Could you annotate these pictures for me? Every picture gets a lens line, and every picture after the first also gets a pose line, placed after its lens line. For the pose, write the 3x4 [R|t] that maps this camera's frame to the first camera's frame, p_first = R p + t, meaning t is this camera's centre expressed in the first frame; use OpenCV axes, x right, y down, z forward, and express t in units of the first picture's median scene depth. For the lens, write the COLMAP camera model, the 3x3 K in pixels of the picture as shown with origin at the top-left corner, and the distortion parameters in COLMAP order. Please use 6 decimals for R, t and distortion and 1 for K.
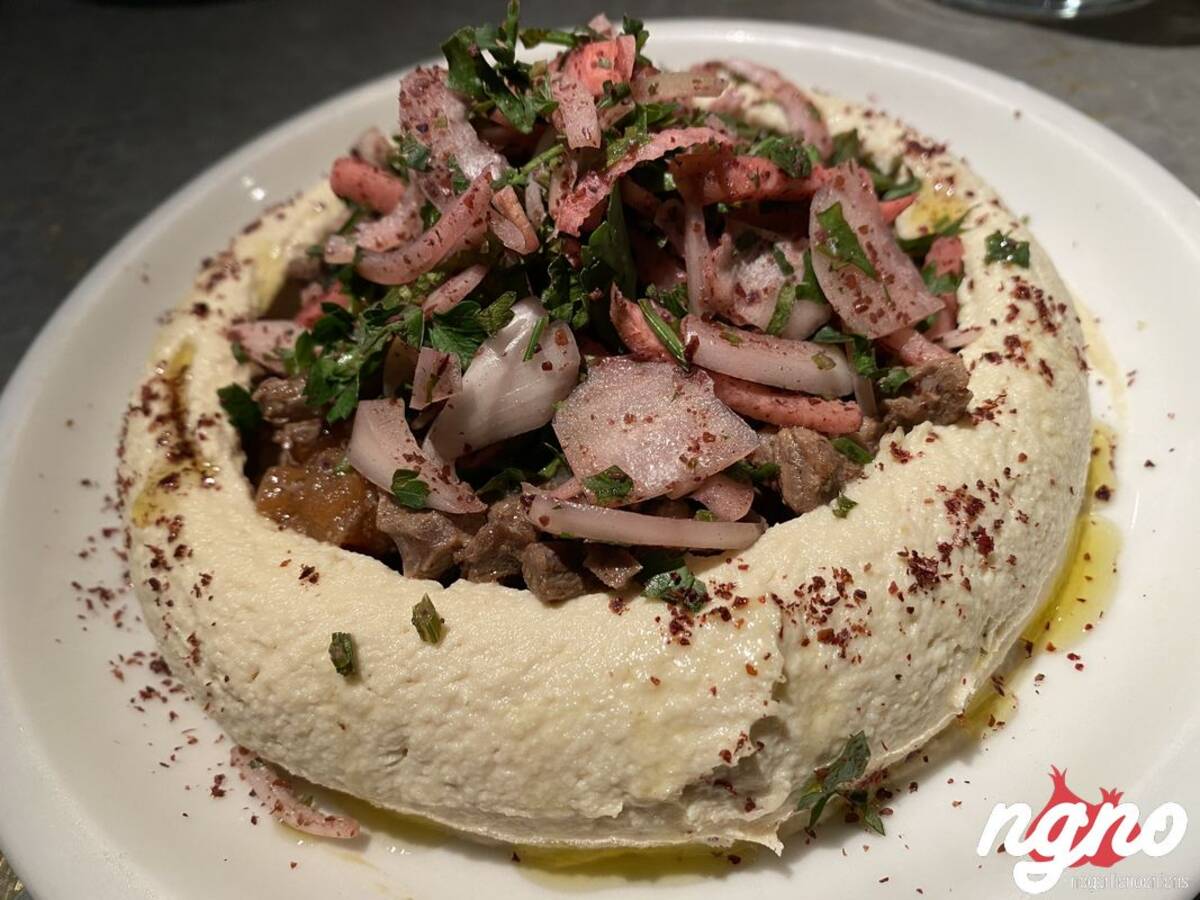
lens RADIAL K [[908.0, 0, 602.8], [0, 908.0, 450.0], [0, 0, 1]] dist [0.007965, -0.019803]
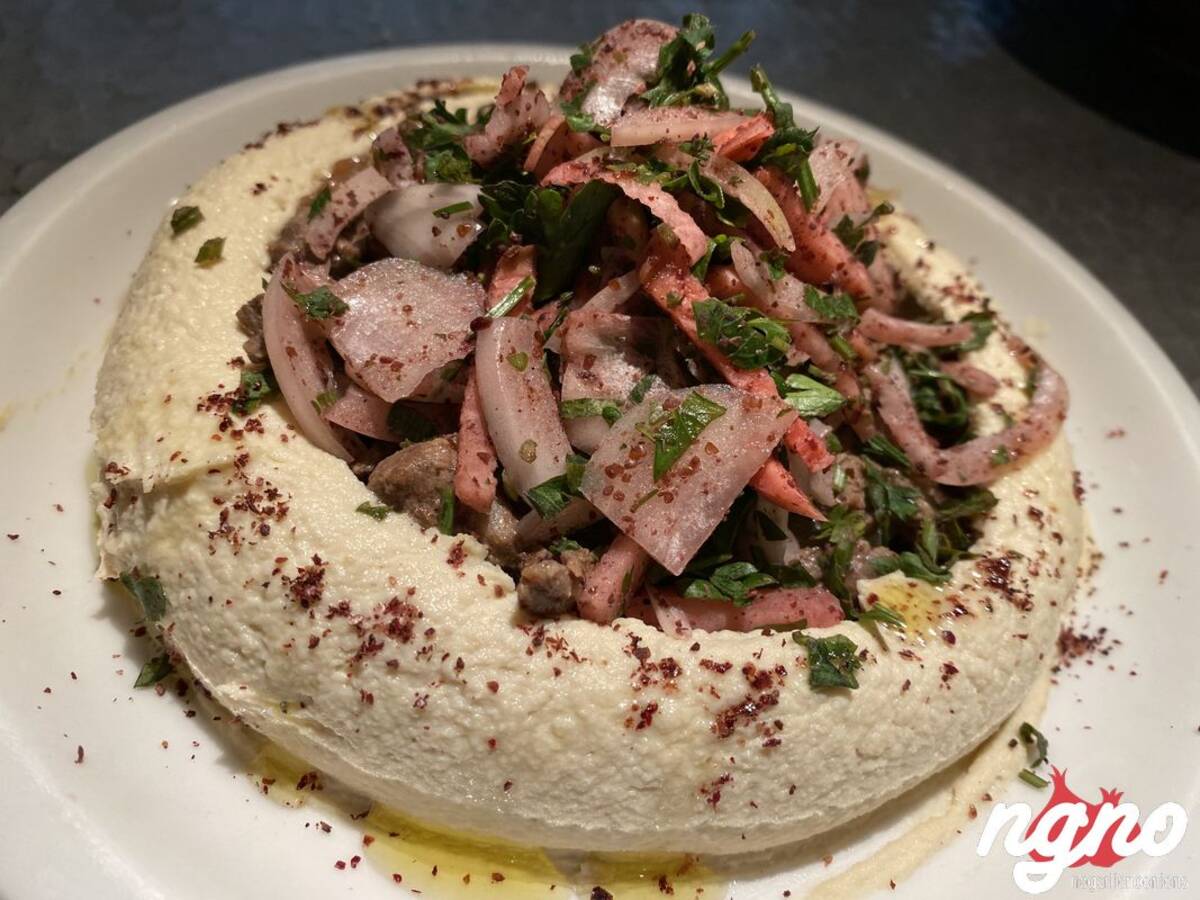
lens RADIAL K [[908.0, 0, 604.2], [0, 908.0, 450.2], [0, 0, 1]] dist [0.007965, -0.019803]
pose [[0.329440, 0.818942, -0.469897, 0.748036], [-0.844961, 0.477796, 0.240316, -0.410955], [0.421320, 0.317874, 0.849379, 0.250573]]
